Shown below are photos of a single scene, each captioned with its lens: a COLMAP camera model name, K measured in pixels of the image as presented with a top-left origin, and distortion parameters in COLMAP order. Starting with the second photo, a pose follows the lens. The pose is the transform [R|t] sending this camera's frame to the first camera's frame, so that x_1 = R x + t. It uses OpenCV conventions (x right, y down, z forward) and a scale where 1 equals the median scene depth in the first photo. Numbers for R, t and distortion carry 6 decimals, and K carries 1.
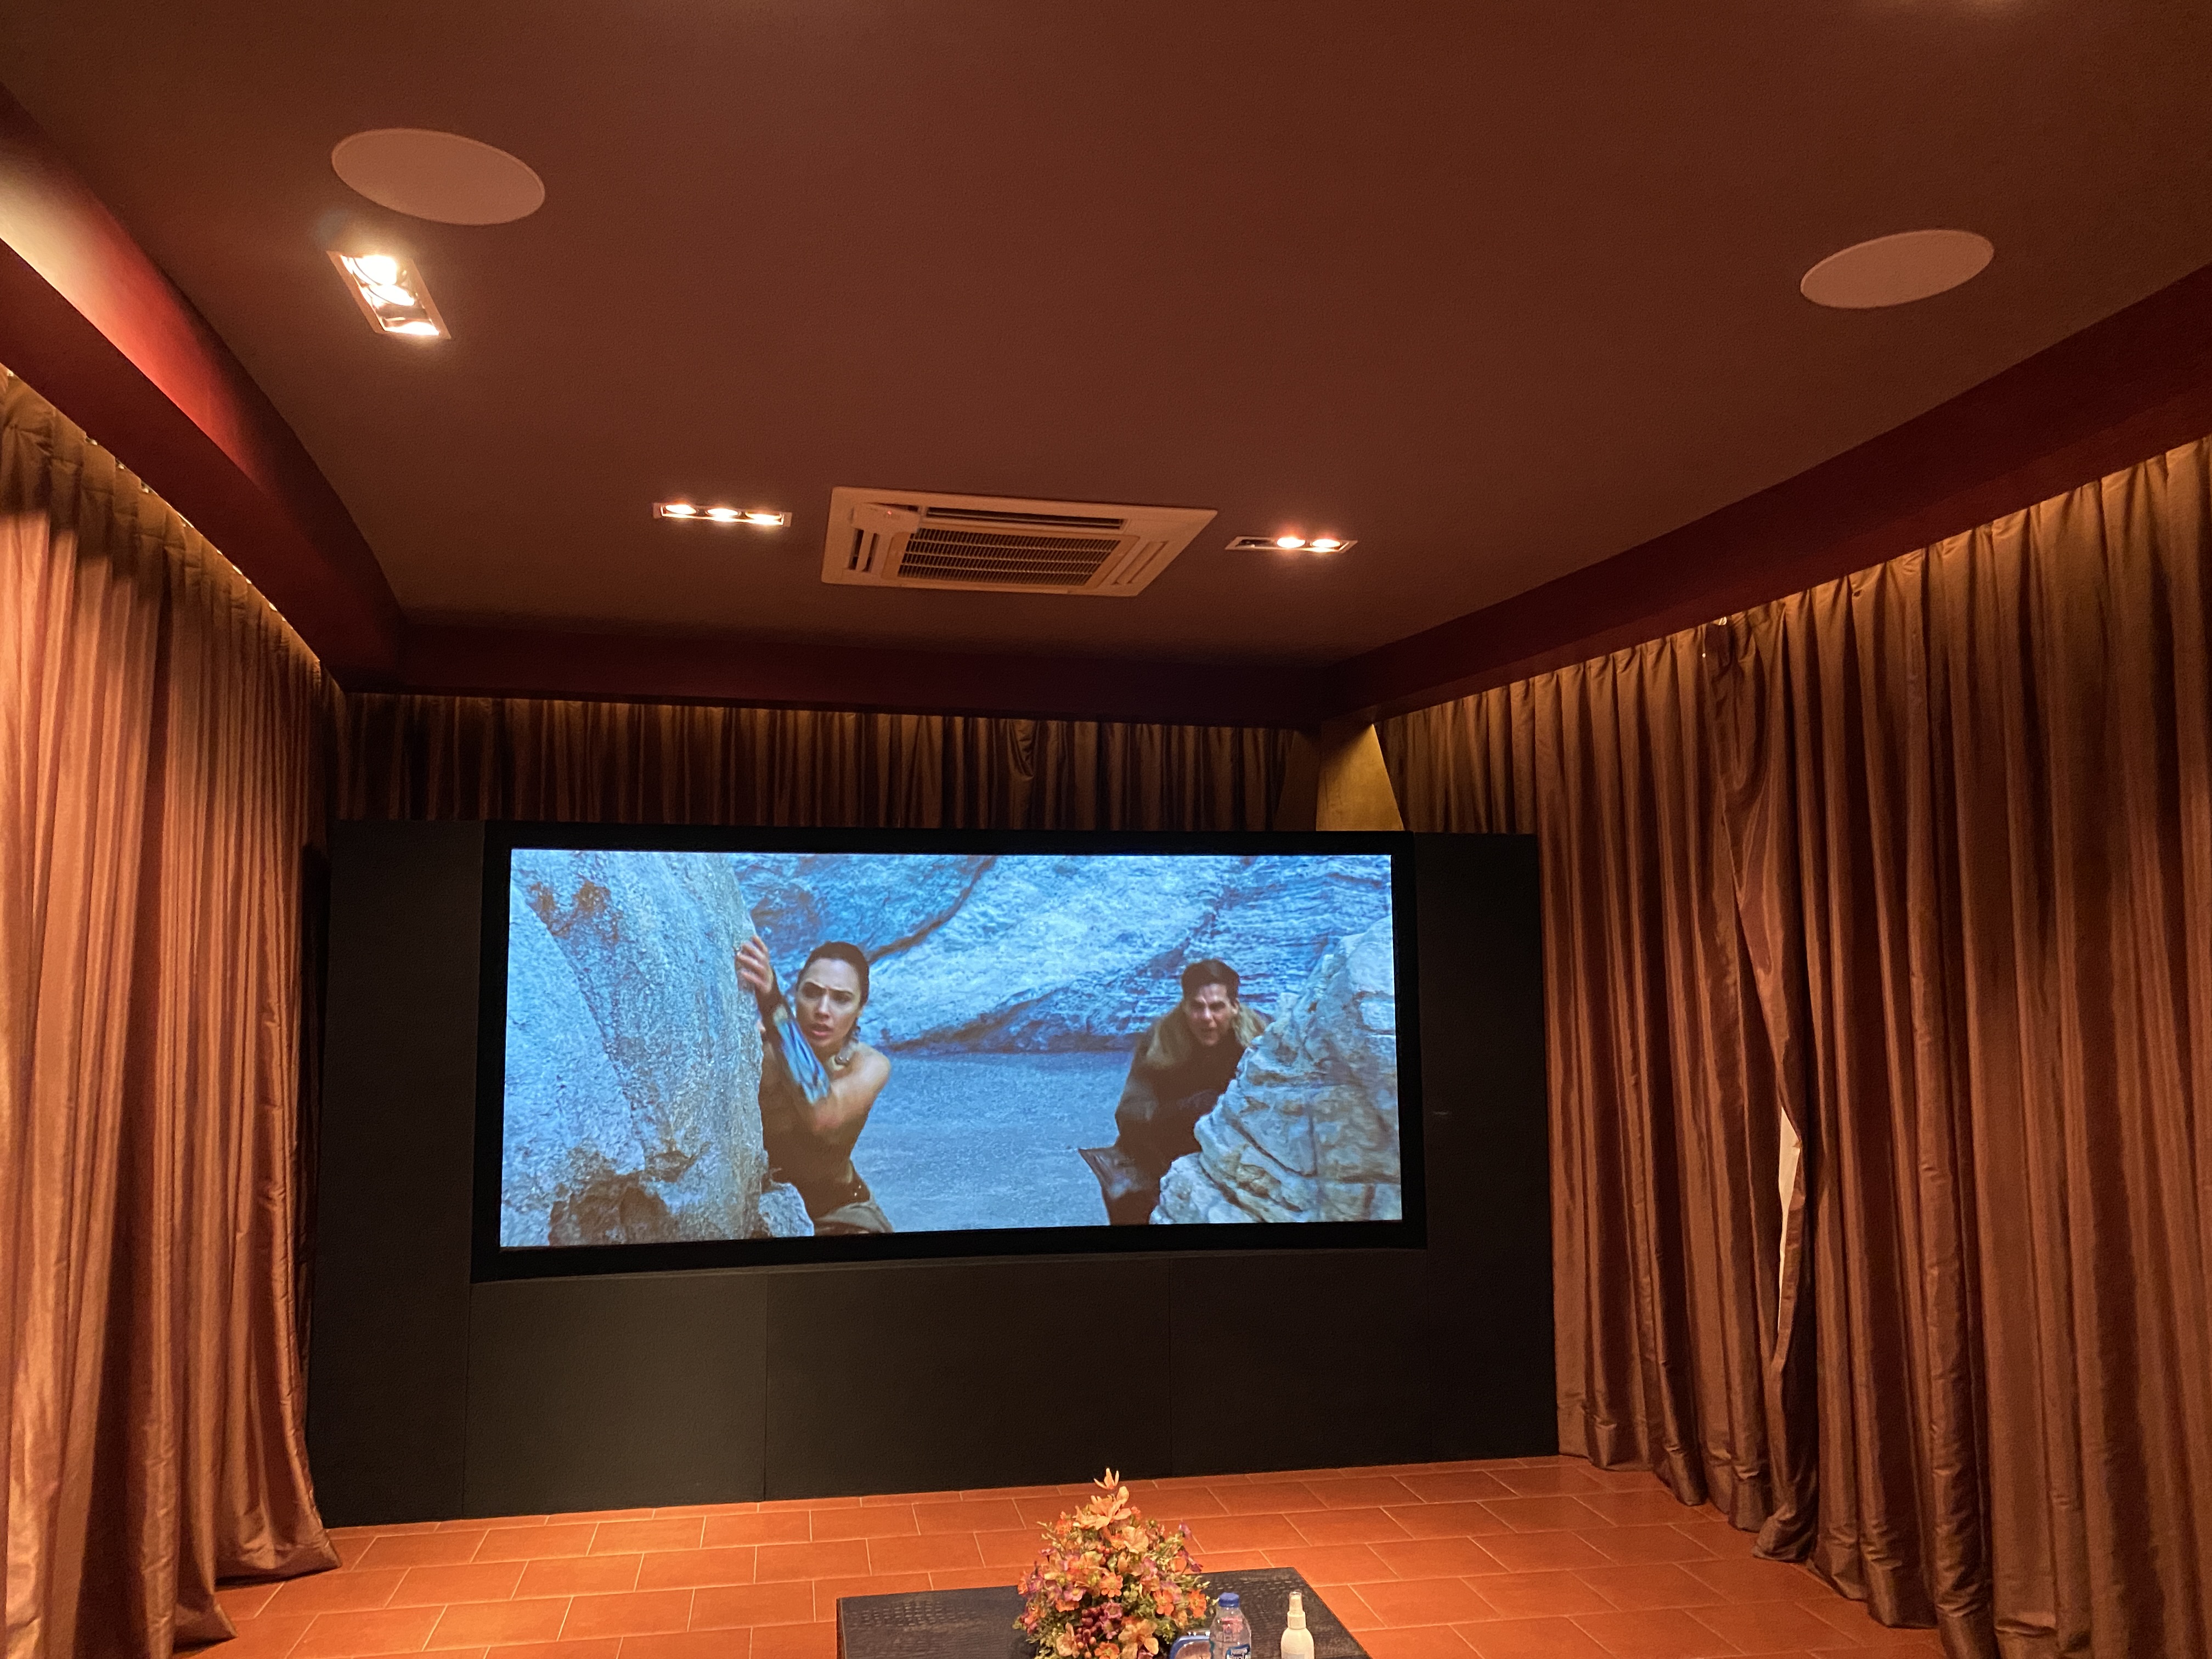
lens RADIAL K [[1670.7, 0, 1106.0], [0, 1670.7, 829.5], [0, 0, 1]] dist [0.000496, -0.010679]
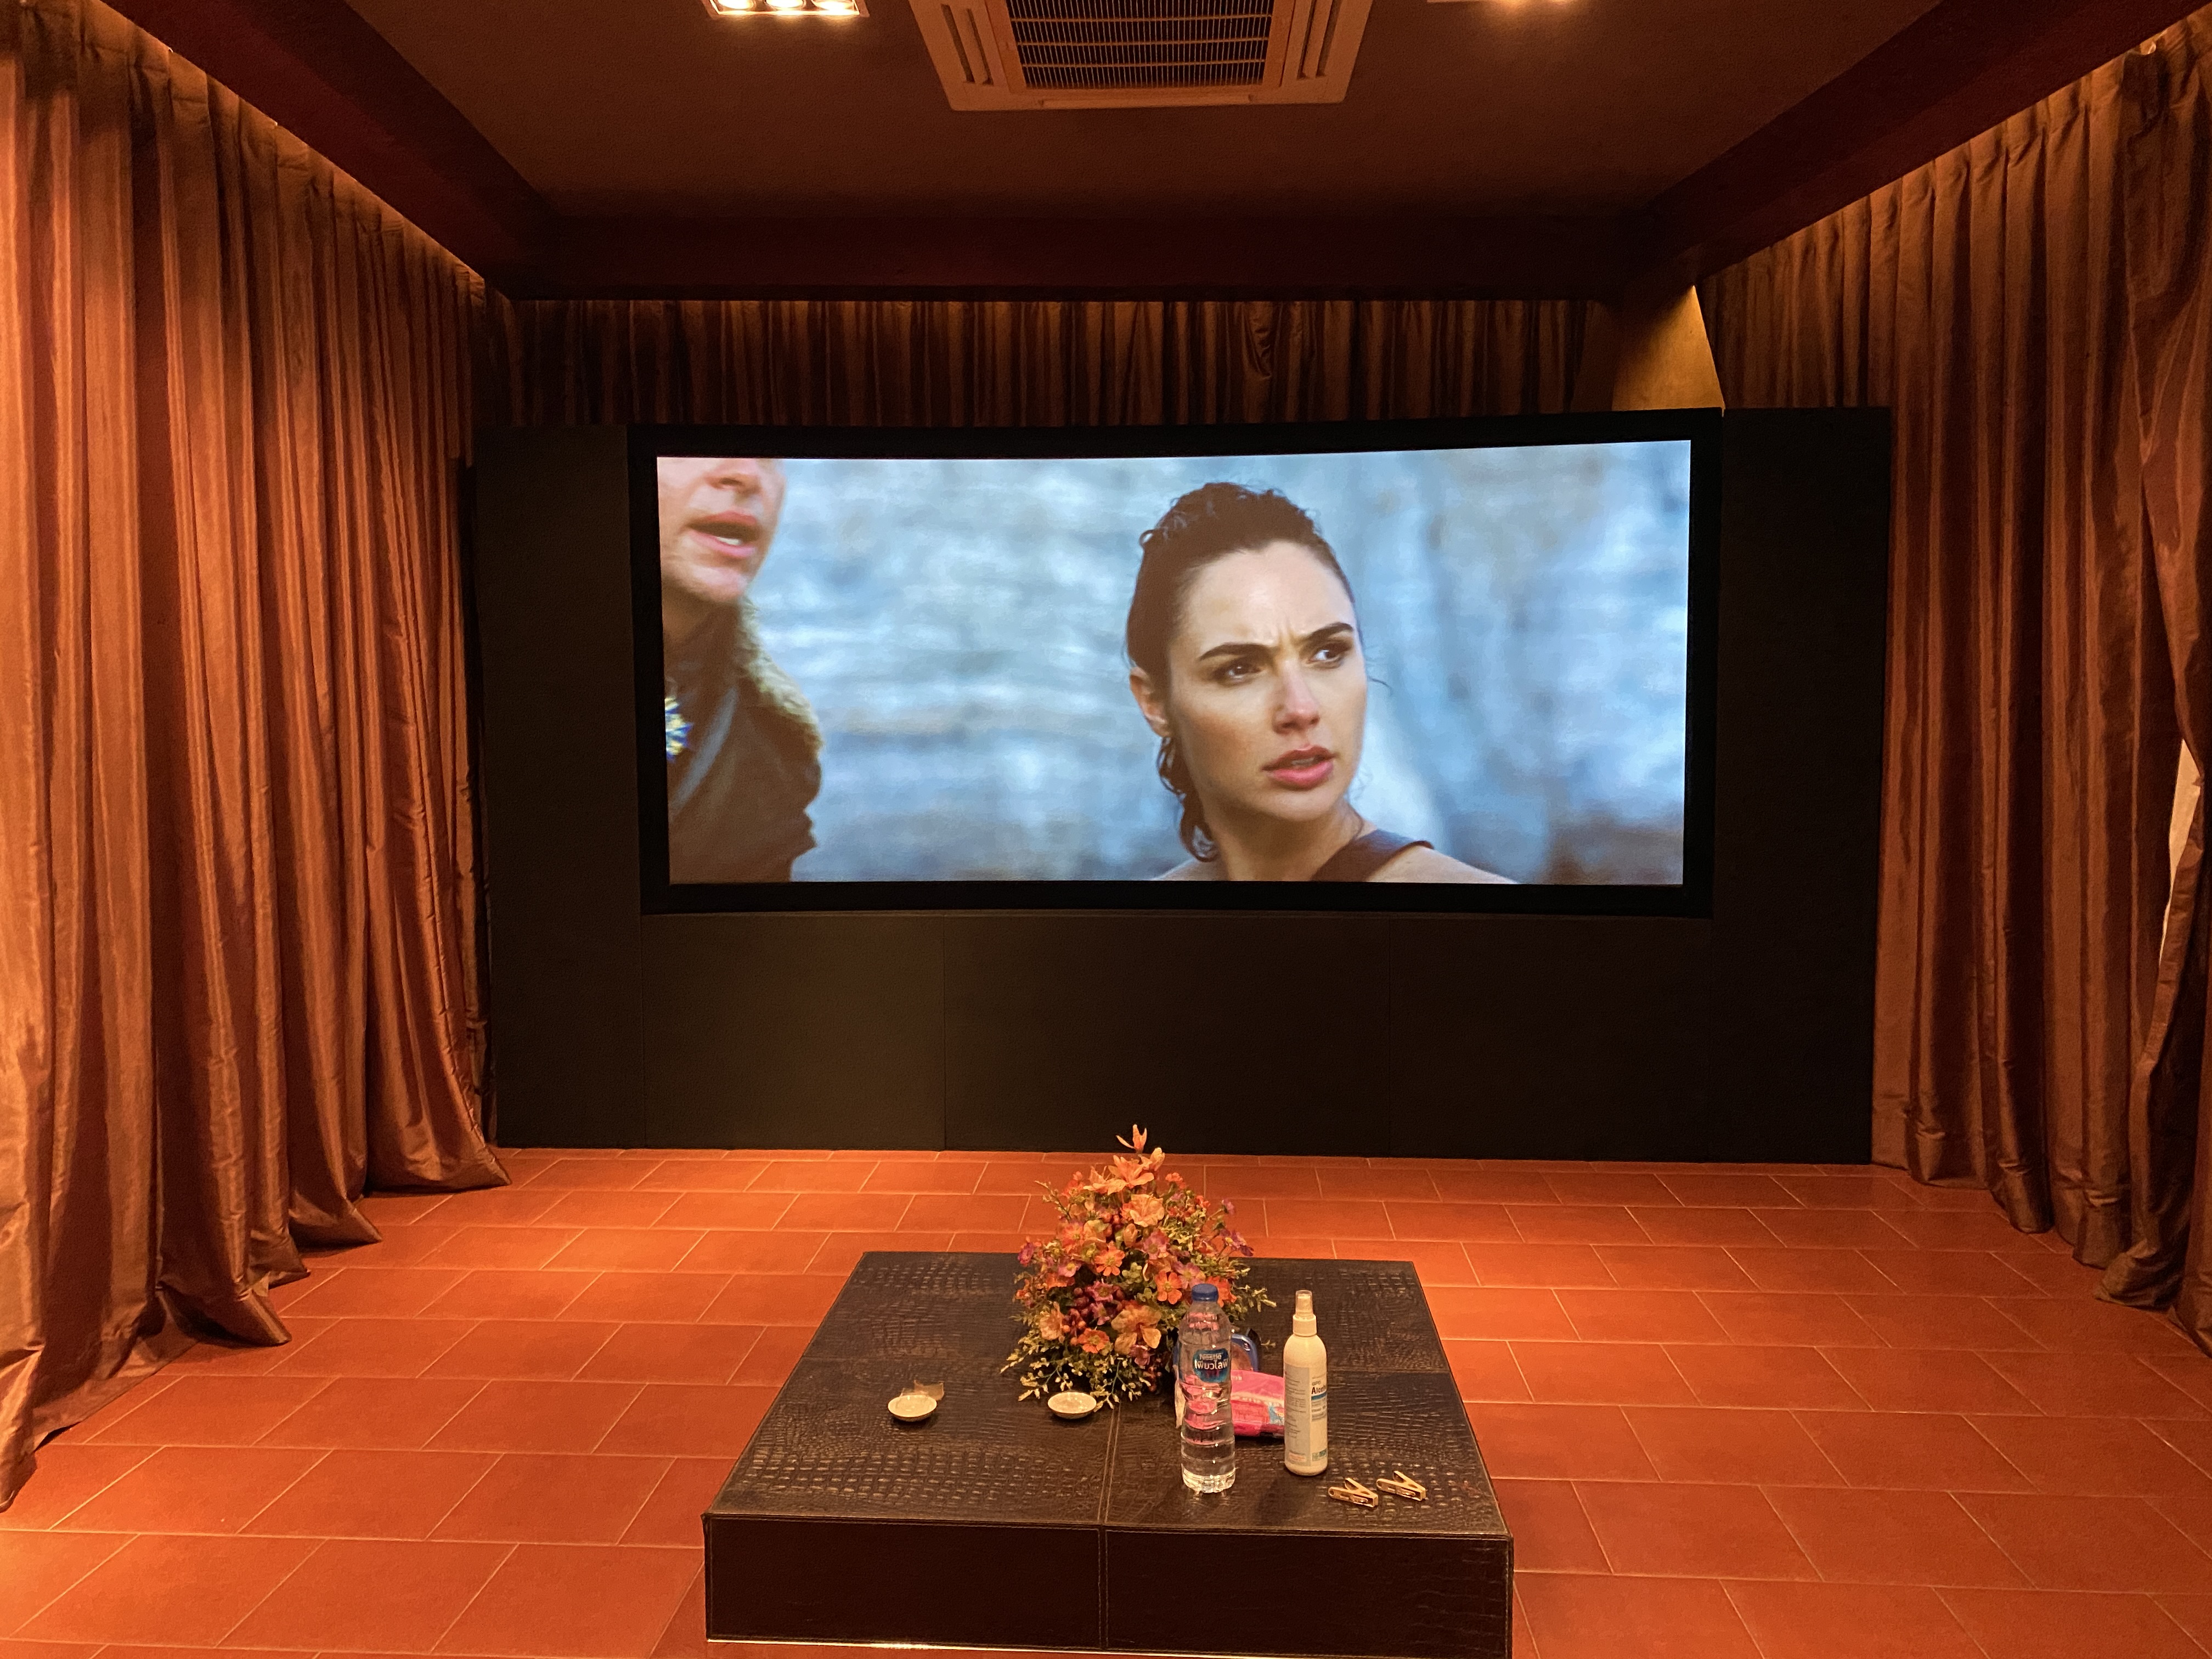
lens RADIAL K [[1670.7, 0, 1106.0], [0, 1670.7, 829.5], [0, 0, 1]] dist [0.000496, -0.010679]
pose [[0.969583, 0.019432, -0.243990, 0.120280], [0.023869, 0.984586, 0.173265, 0.066844], [0.243596, -0.173819, 0.954174, 0.166235]]
